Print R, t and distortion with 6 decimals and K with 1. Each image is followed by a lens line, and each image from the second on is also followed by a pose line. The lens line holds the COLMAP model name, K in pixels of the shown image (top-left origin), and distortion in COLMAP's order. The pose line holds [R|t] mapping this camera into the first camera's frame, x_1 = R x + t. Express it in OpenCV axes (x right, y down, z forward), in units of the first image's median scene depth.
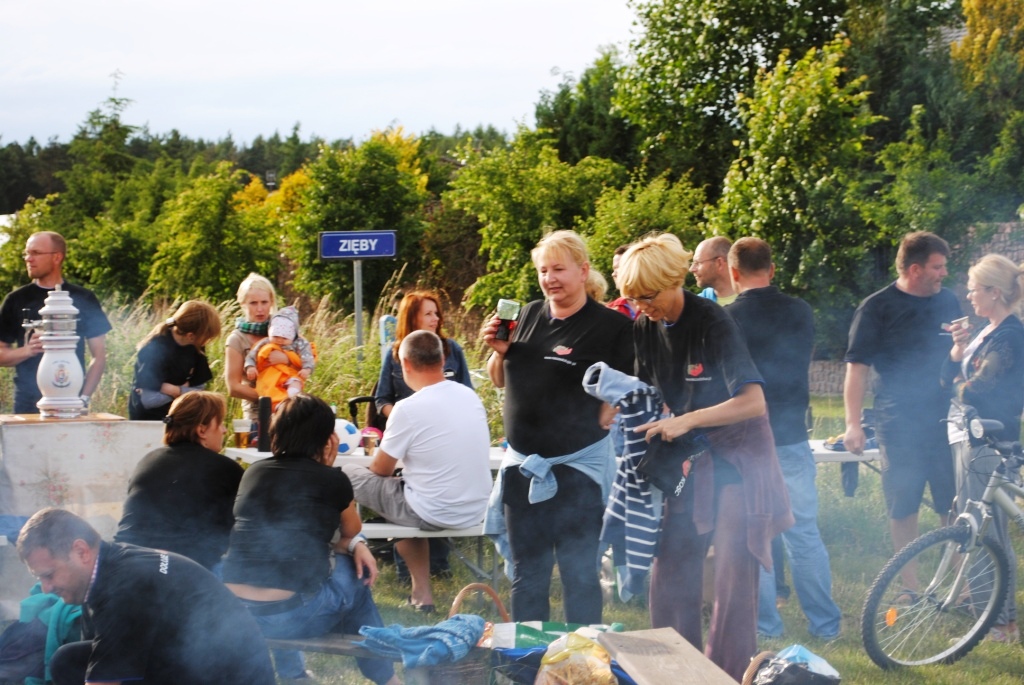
lens RADIAL K [[2303.3, 0, 511.8], [0, 2303.3, 342.1], [0, 0, 1]] dist [-0.103578, 0.000000]
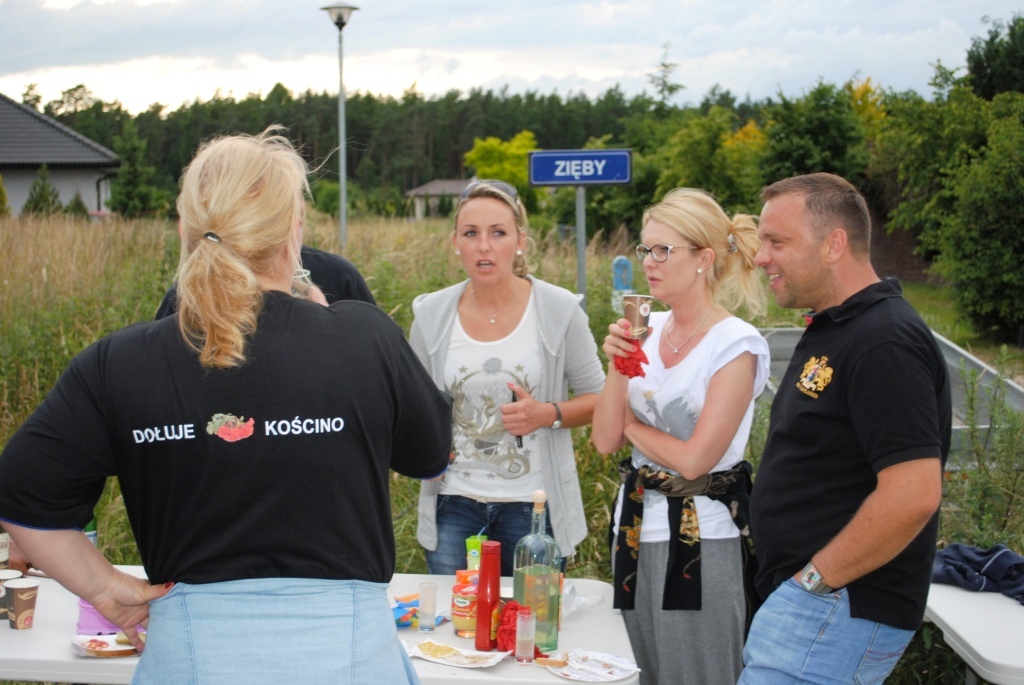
lens RADIAL K [[1523.8, 0, 512.9], [0, 1523.8, 345.4], [0, 0, 1]] dist [0.023730, 0.000000]
pose [[0.951922, 0.039715, -0.303755, 0.032398], [-0.018911, 0.997288, 0.071128, -0.007742], [0.305756, -0.061964, 0.950092, 0.210556]]
